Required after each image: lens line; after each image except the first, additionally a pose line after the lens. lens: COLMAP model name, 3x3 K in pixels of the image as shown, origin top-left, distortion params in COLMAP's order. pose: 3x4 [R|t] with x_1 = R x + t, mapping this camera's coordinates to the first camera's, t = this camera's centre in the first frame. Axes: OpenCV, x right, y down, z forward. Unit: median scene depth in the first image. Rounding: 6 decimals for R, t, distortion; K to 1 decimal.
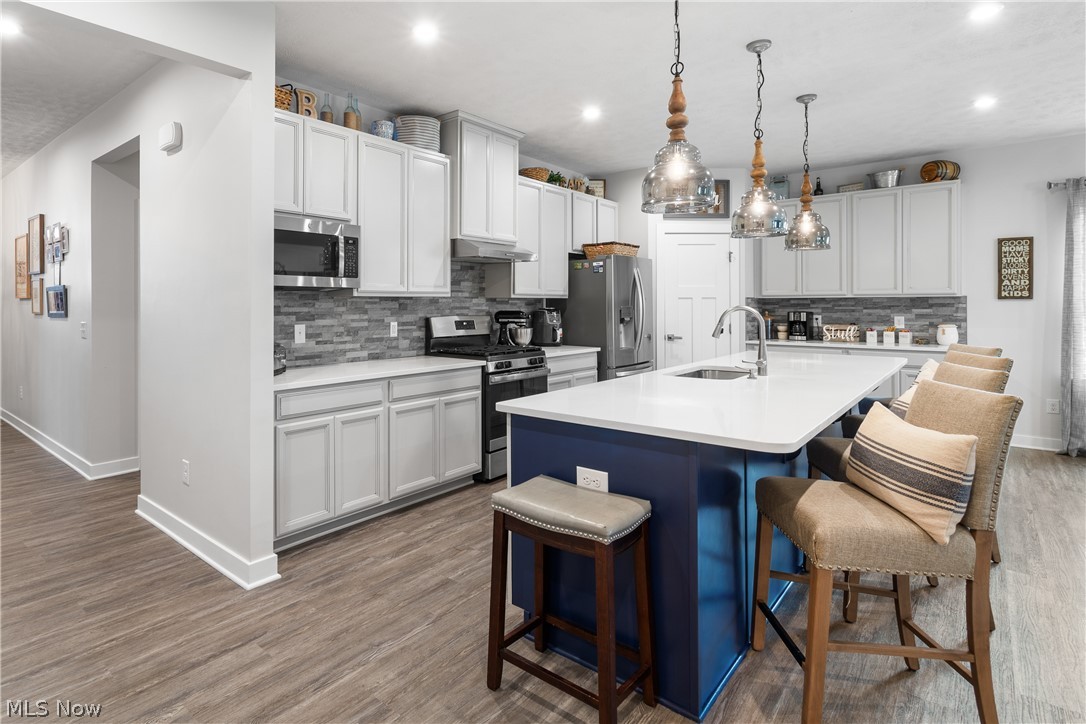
lens RADIAL K [[565.5, 0, 526.8], [0, 565.5, 306.5], [0, 0, 1]] dist [0.004458, 0.000415]
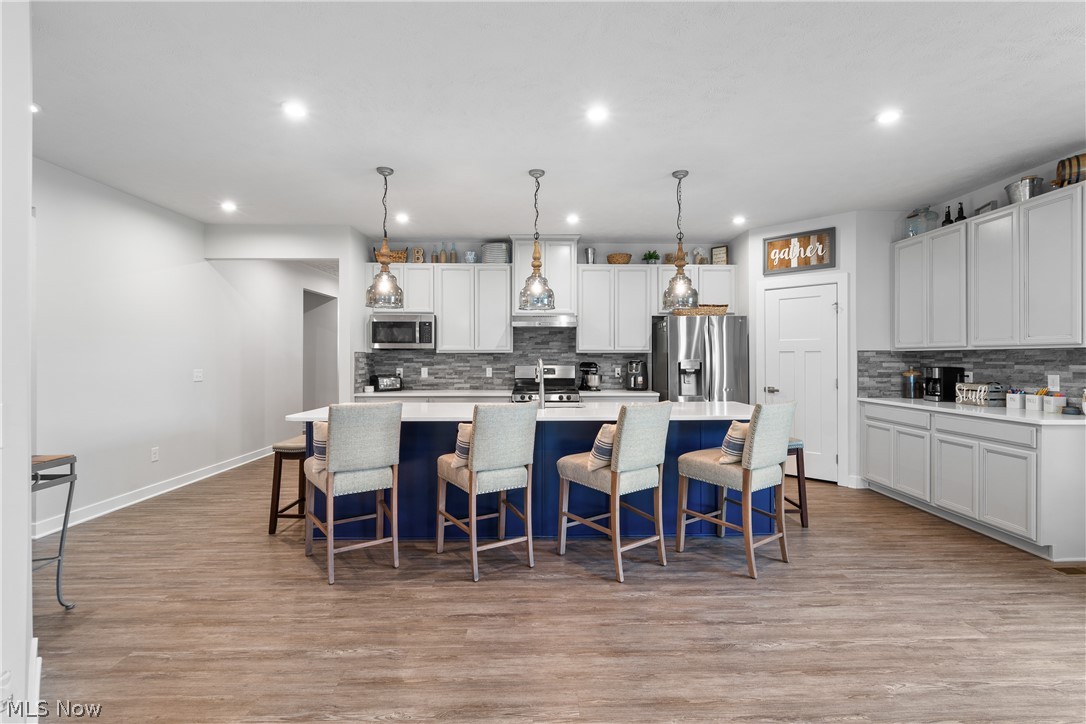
lens RADIAL K [[483.7, 0, 543.7], [0, 483.7, 357.9], [0, 0, 1]] dist [-0.001403, -0.000225]
pose [[0.688363, 0.002234, -0.725363, 0.668507], [-0.003942, 0.999992, -0.000662, -0.001428], [0.725356, 0.003315, 0.688366, 0.096180]]
